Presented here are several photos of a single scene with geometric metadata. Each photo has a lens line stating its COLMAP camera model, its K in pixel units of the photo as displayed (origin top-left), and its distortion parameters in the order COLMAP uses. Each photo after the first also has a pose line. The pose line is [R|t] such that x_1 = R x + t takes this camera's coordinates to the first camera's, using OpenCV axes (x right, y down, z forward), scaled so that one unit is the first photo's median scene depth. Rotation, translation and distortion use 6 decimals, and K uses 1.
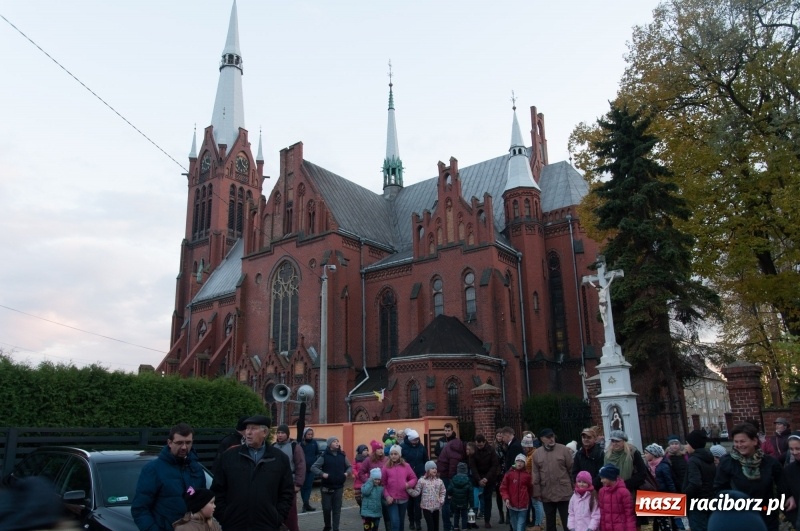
lens RADIAL K [[606.4, 0, 400.0], [0, 606.4, 265.5], [0, 0, 1]] dist [-0.058788, 0.096446]
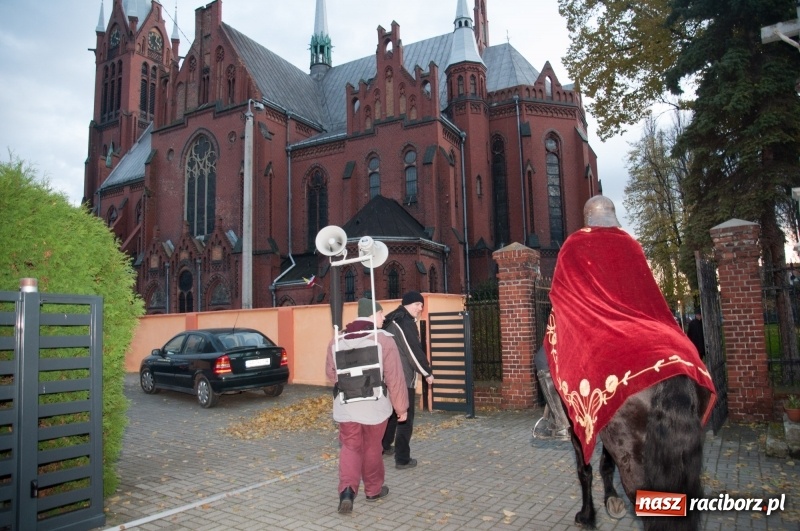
lens RADIAL K [[581.9, 0, 400.0], [0, 581.9, 265.5], [0, 0, 1]] dist [-0.149804, 0.084492]
pose [[0.989766, 0.011731, 0.142215, -0.017999], [-0.035160, 0.985938, 0.163370, 0.035756], [-0.138299, -0.166699, 0.976261, 0.121650]]
